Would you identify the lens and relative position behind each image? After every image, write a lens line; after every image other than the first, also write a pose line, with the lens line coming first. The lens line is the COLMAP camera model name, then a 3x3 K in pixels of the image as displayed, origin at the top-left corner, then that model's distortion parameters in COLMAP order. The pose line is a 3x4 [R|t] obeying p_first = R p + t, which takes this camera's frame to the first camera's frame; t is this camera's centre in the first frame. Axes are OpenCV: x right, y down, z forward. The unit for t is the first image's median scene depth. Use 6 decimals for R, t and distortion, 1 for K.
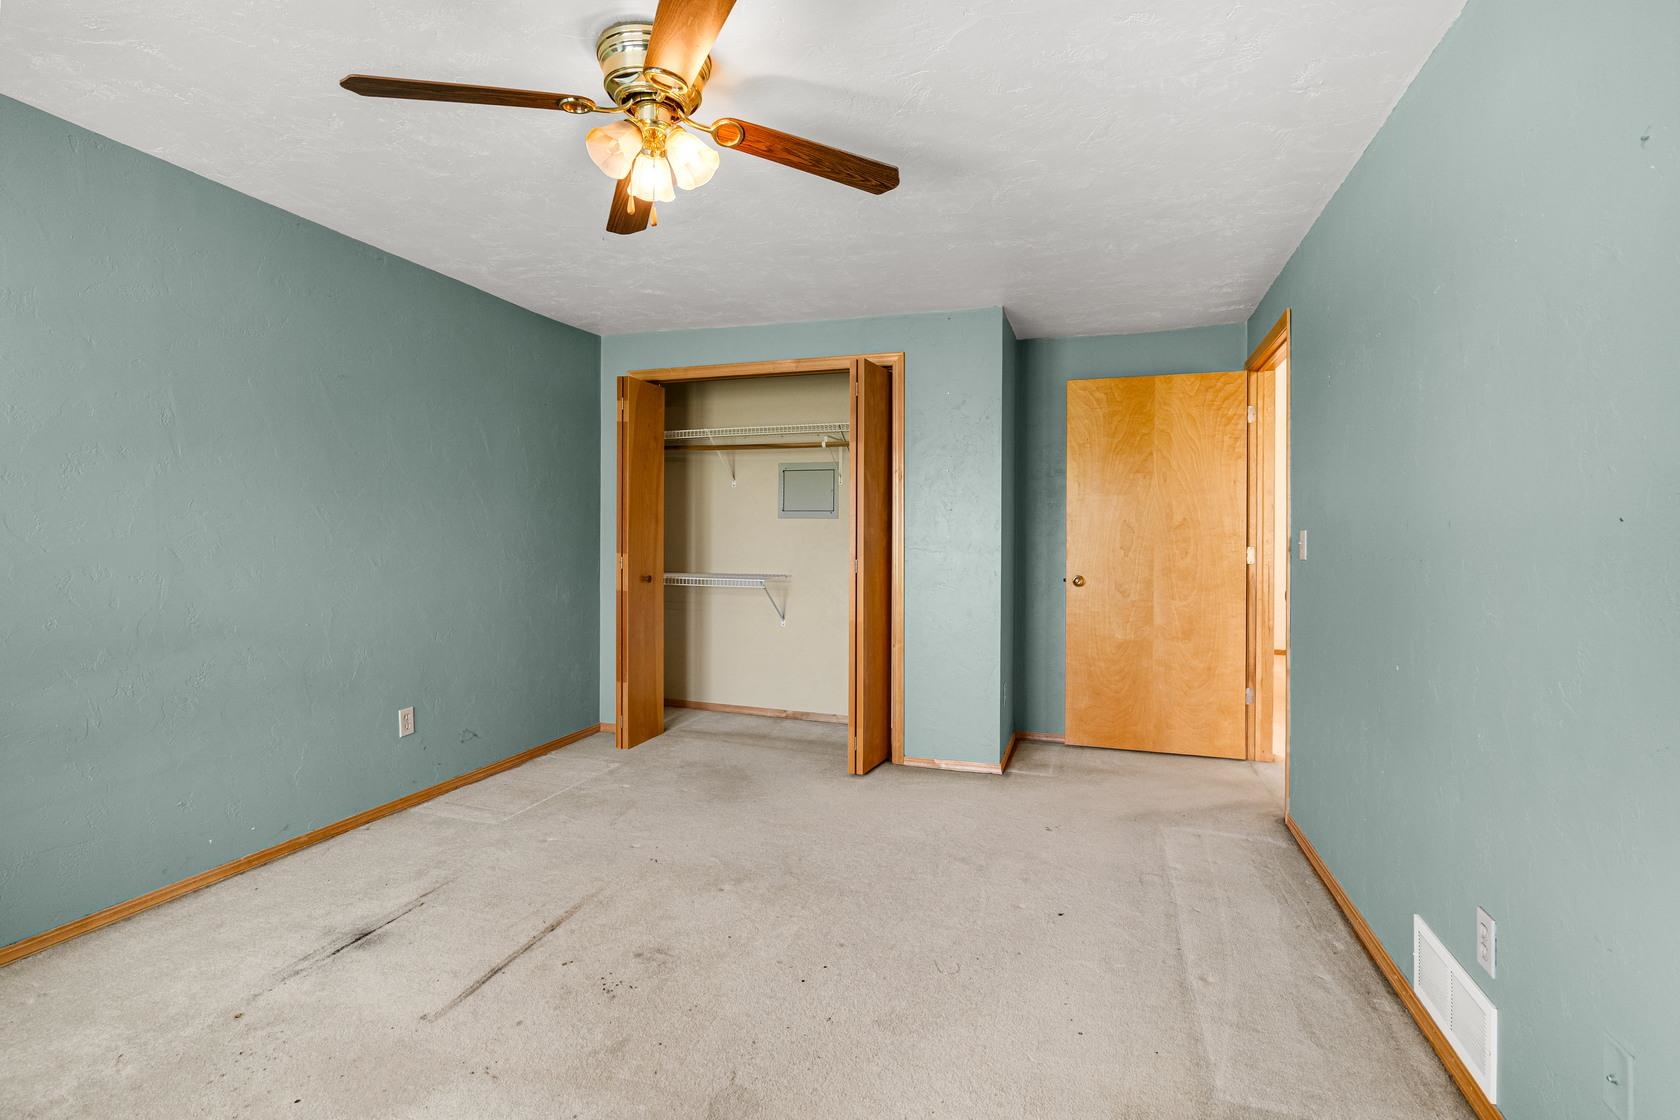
lens RADIAL K [[767.6, 0, 845.8], [0, 767.6, 543.2], [0, 0, 1]] dist [-0.005362, 0.003579]
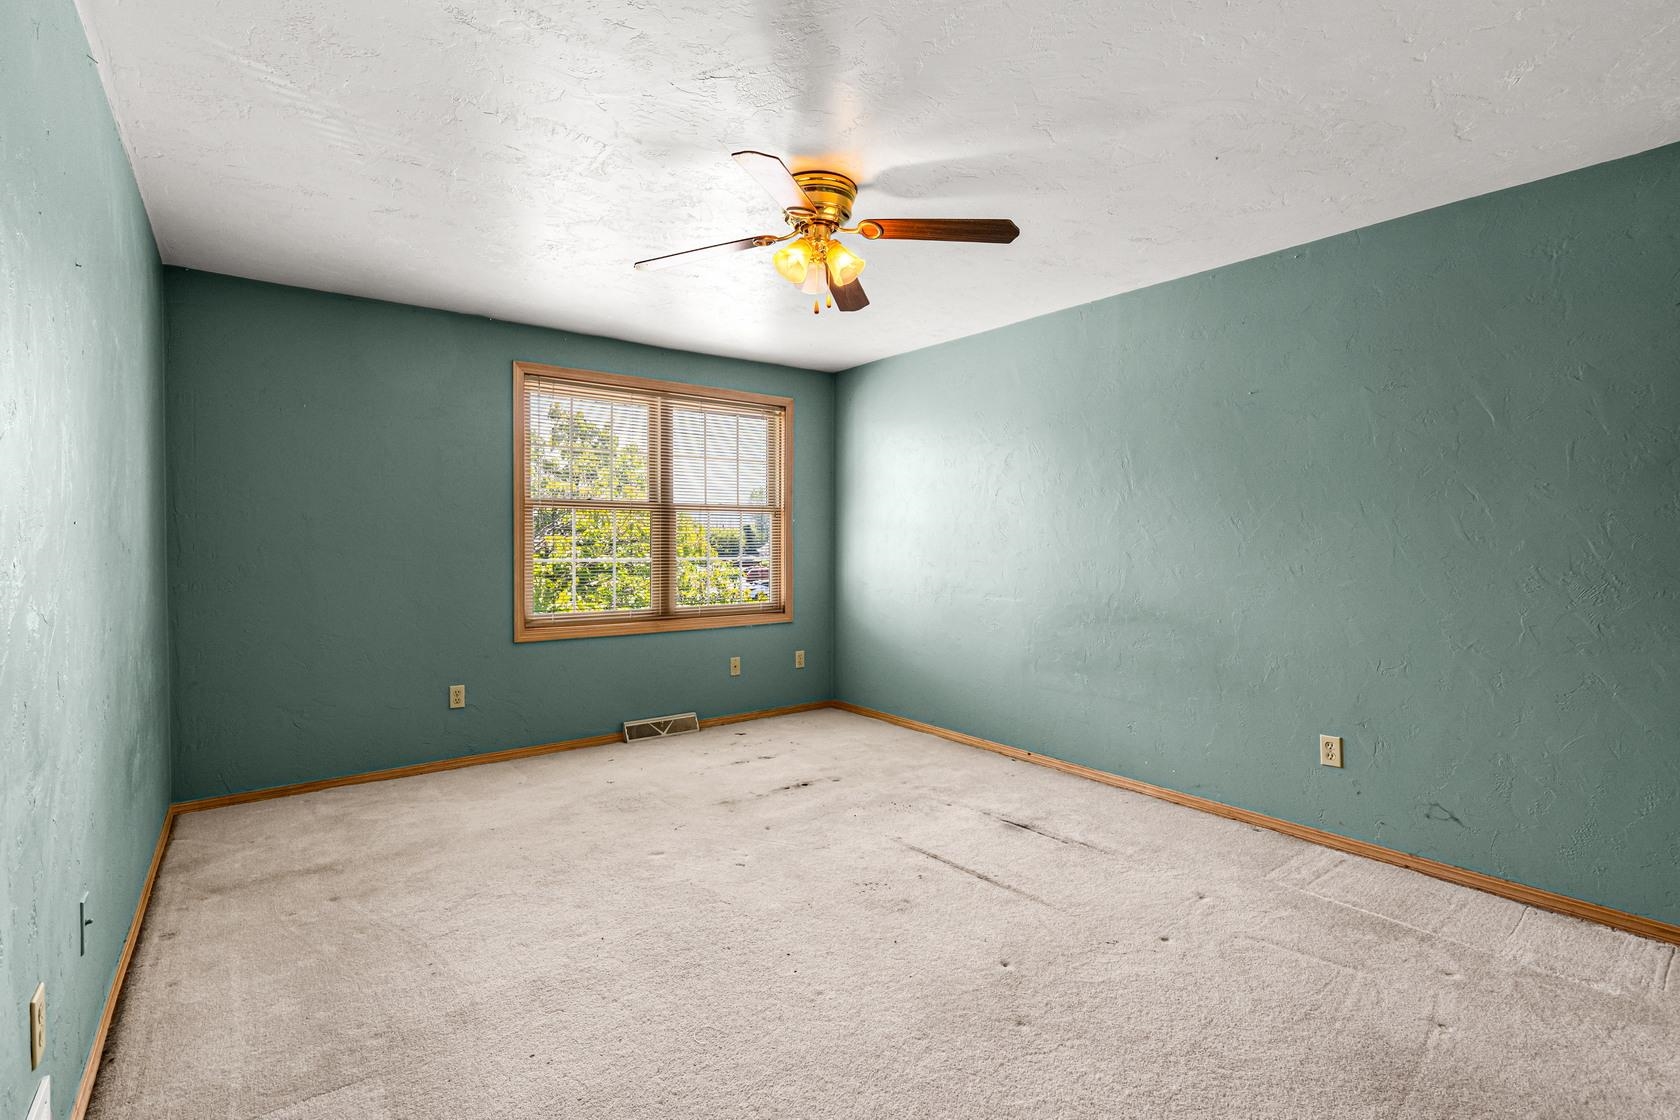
lens RADIAL K [[767.6, 0, 848.7], [0, 767.6, 558.9], [0, 0, 1]] dist [-0.005362, 0.003579]
pose [[-0.556885, 0.013056, -0.830487, 0.648364], [-0.014086, 0.999584, 0.025159, -0.009004], [0.830470, 0.025709, -0.556470, 1.369423]]
